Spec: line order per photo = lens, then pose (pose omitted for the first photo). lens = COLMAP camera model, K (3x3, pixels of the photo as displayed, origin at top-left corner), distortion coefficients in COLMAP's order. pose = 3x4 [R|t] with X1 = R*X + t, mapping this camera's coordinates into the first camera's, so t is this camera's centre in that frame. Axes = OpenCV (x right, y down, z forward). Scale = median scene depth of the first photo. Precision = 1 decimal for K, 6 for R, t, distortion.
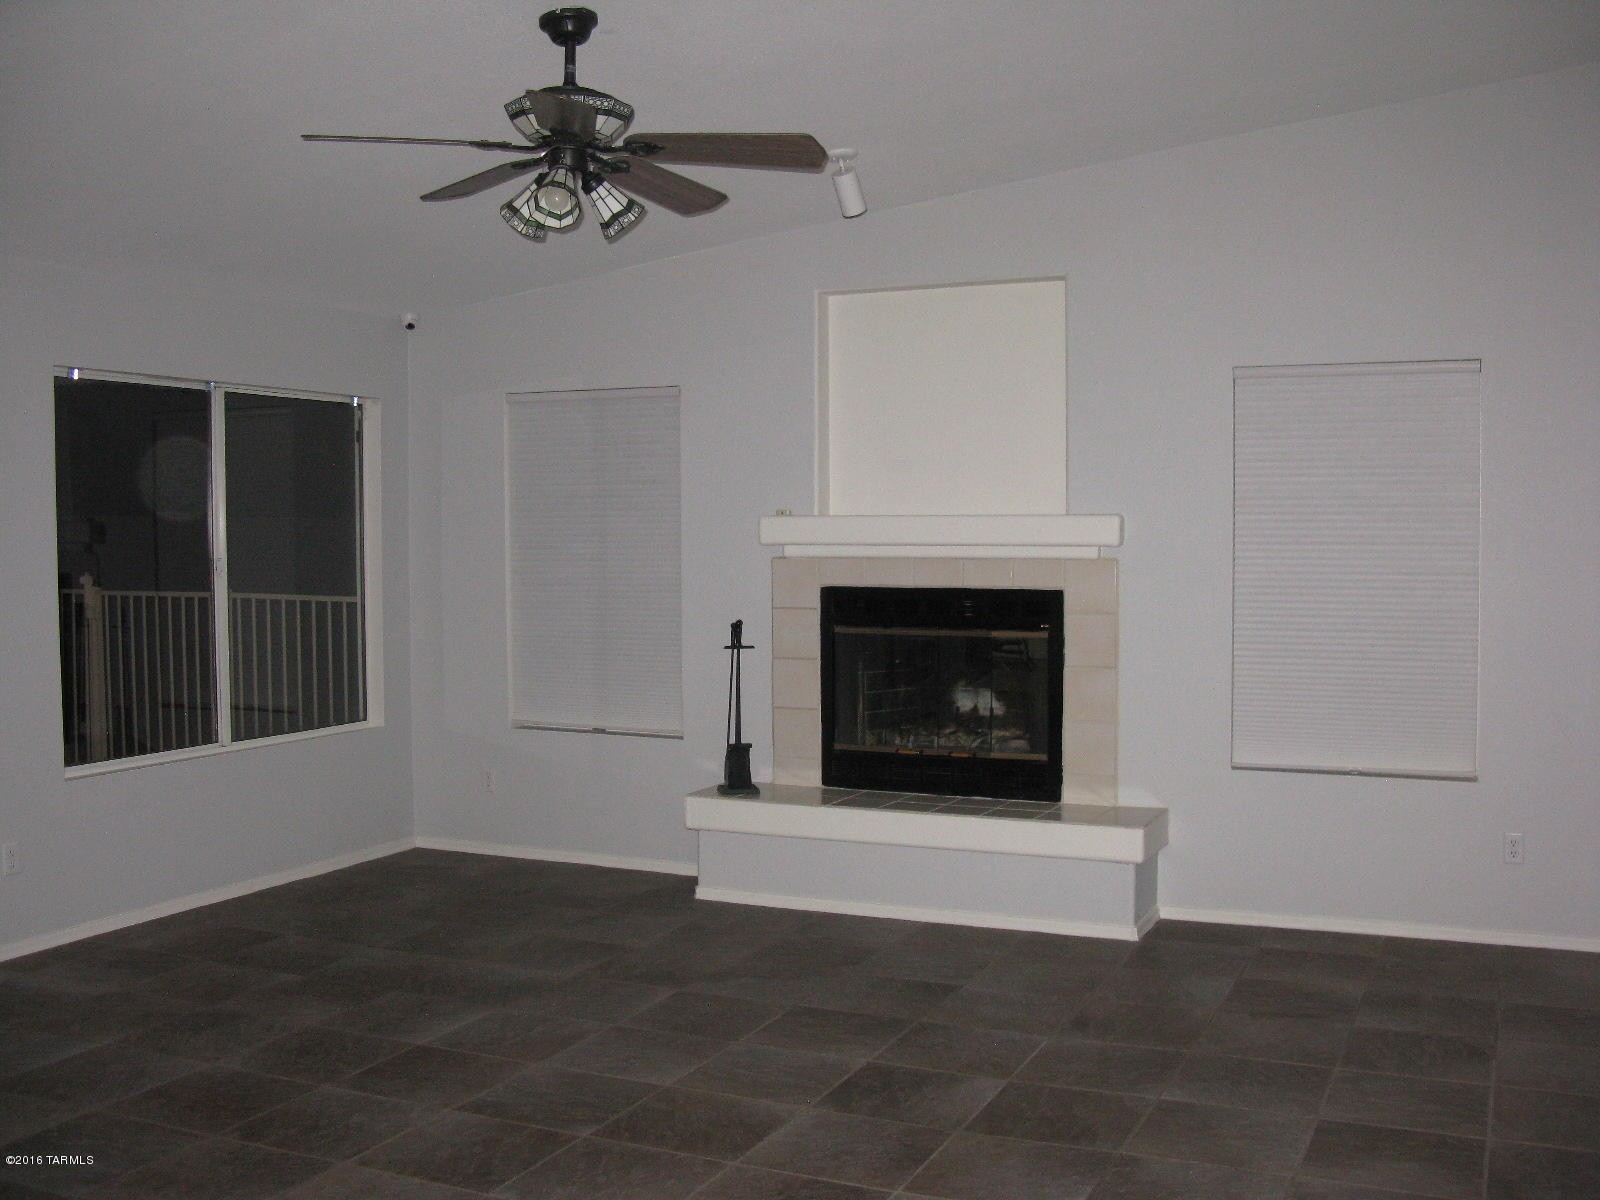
lens RADIAL K [[1660.7, 0, 800.0], [0, 1660.7, 600.0], [0, 0, 1]] dist [-0.206793, 0.301727]
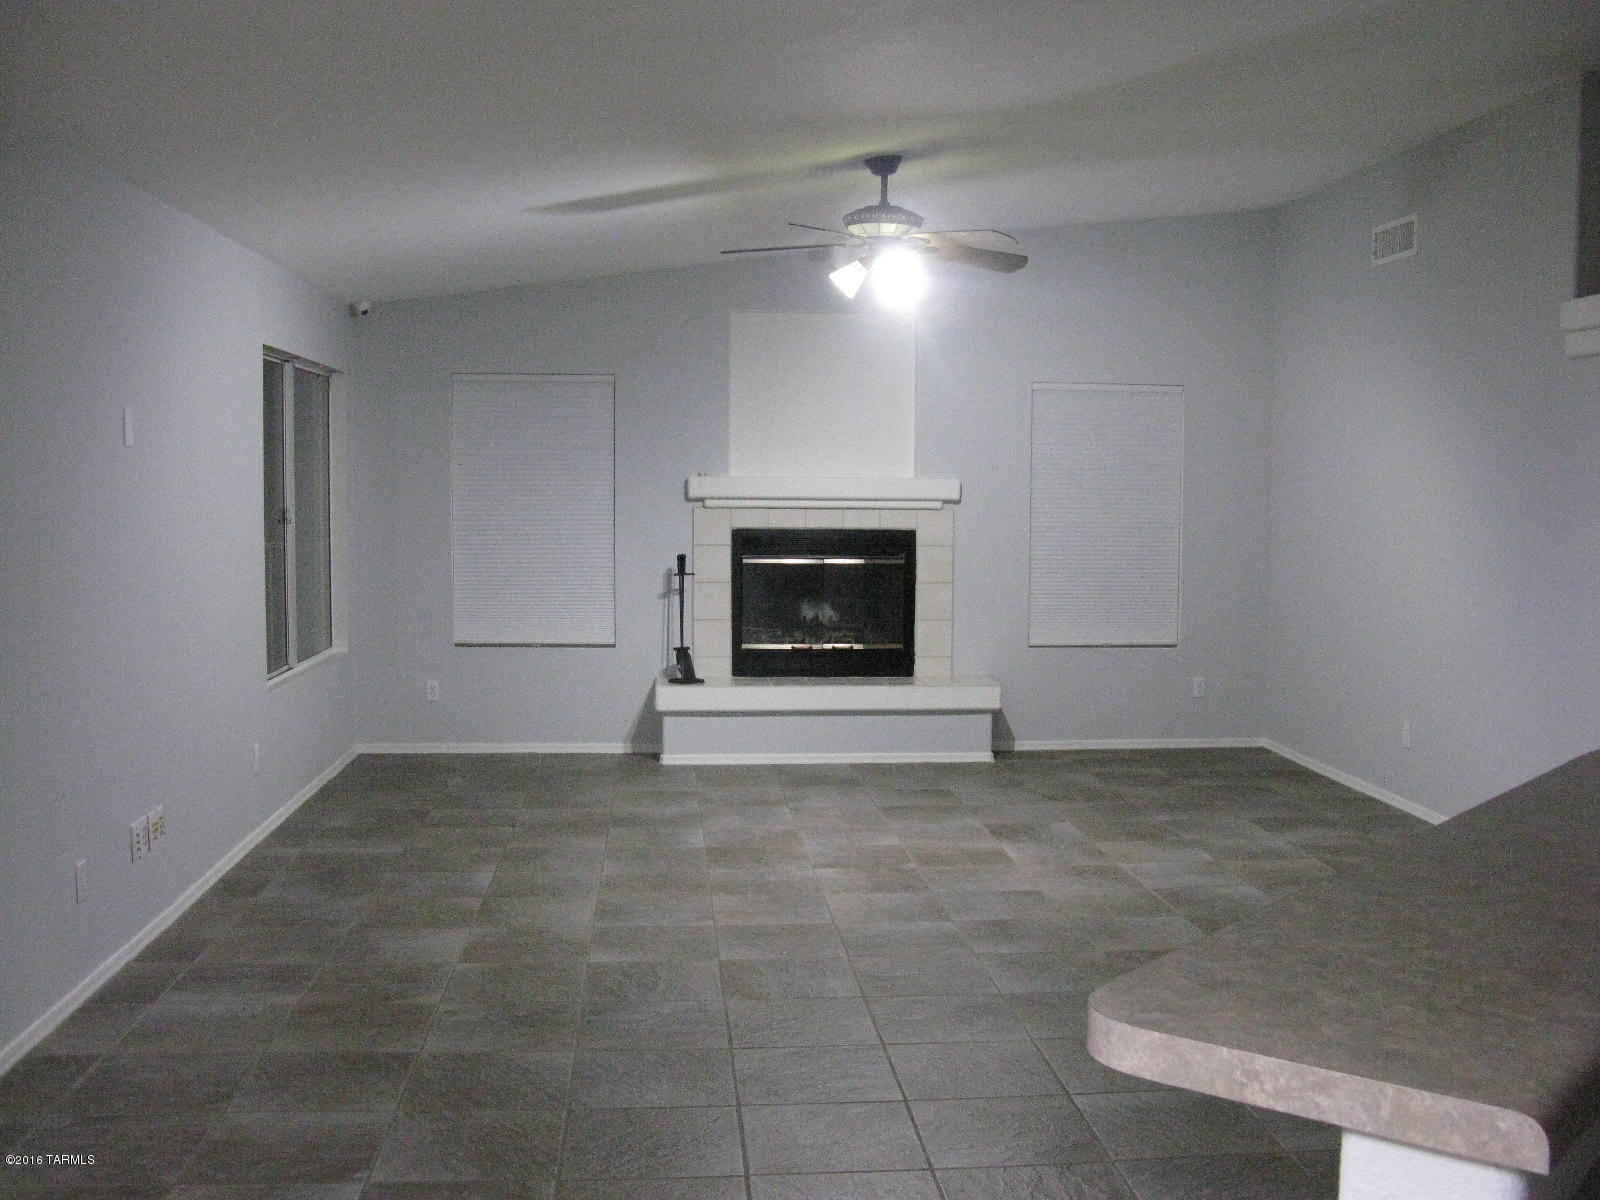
lens RADIAL K [[1660.7, 0, 800.0], [0, 1660.7, 600.0], [0, 0, 1]] dist [-0.206793, 0.301727]
pose [[0.873443, -0.024380, 0.486315, -0.605120], [0.011170, 0.999486, 0.030045, 0.009979], [-0.486798, -0.020811, 0.873267, -0.212899]]
